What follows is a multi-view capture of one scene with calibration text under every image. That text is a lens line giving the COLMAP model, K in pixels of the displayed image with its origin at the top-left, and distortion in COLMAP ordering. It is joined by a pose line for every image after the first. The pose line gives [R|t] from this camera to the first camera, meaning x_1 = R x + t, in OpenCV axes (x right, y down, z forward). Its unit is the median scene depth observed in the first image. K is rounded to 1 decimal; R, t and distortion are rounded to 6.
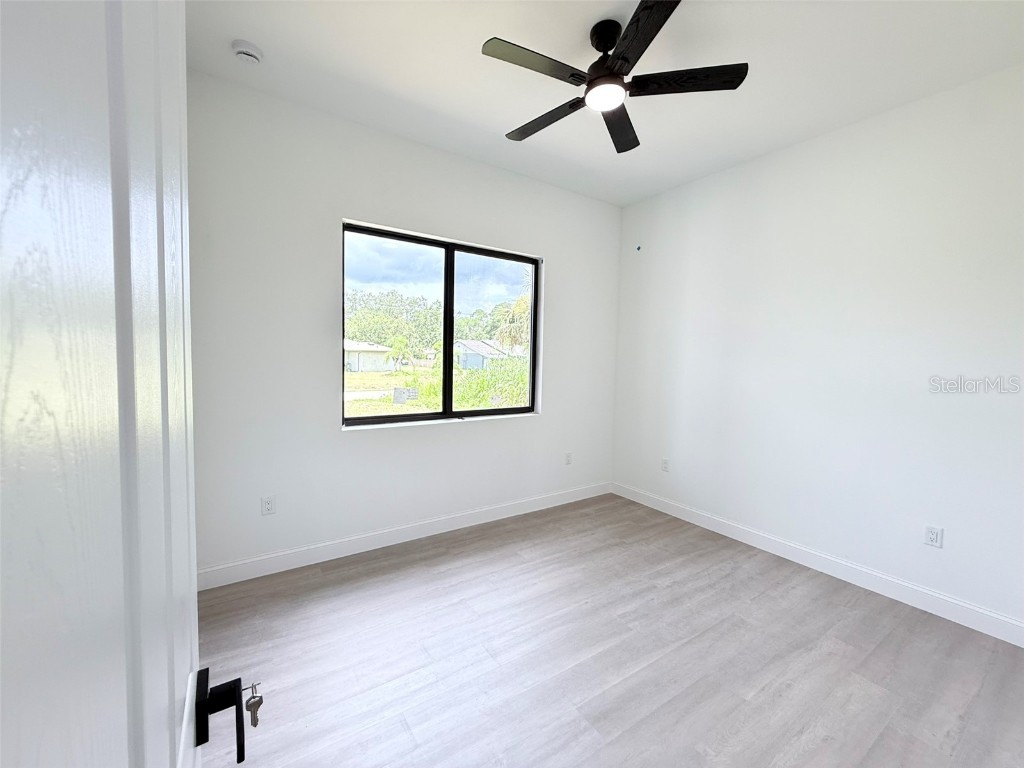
lens RADIAL K [[410.0, 0, 508.2], [0, 410.0, 380.9], [0, 0, 1]] dist [0.000604, 0.000498]
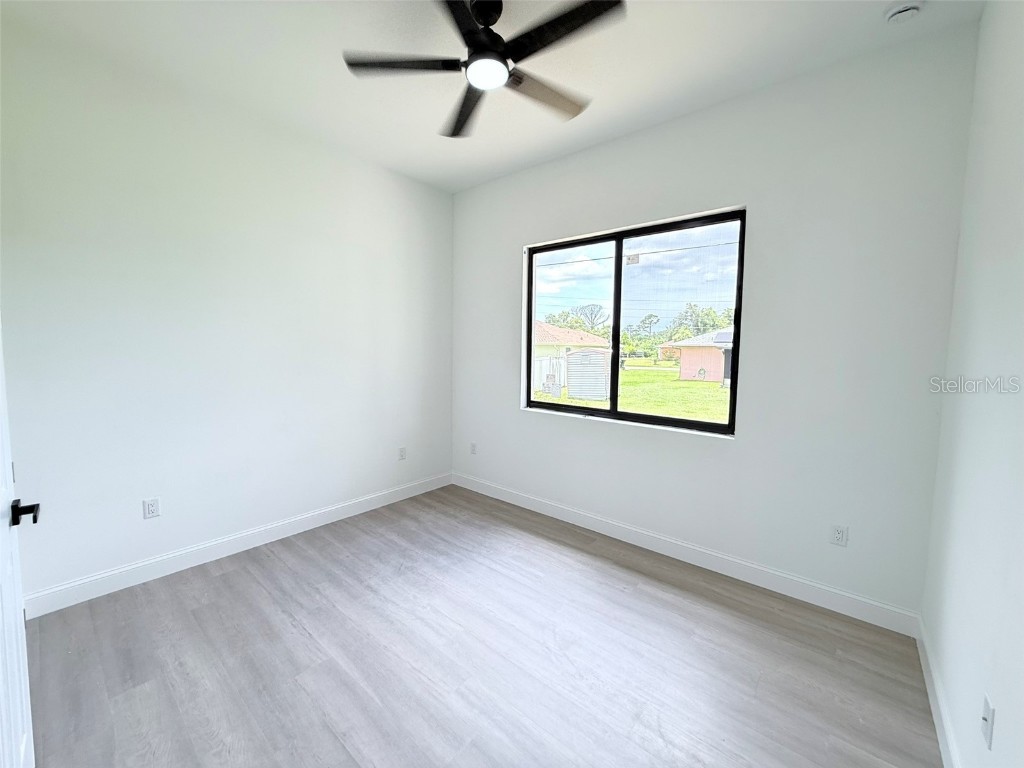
lens RADIAL K [[402.7, 0, 513.7], [0, 402.7, 356.8], [0, 0, 1]] dist [-0.058600, 0.000103]
pose [[0.261569, 0.002082, -0.965183, 0.686035], [-0.070017, 0.997404, -0.016823, -0.016465], [0.962642, 0.071980, 0.261036, 0.542889]]
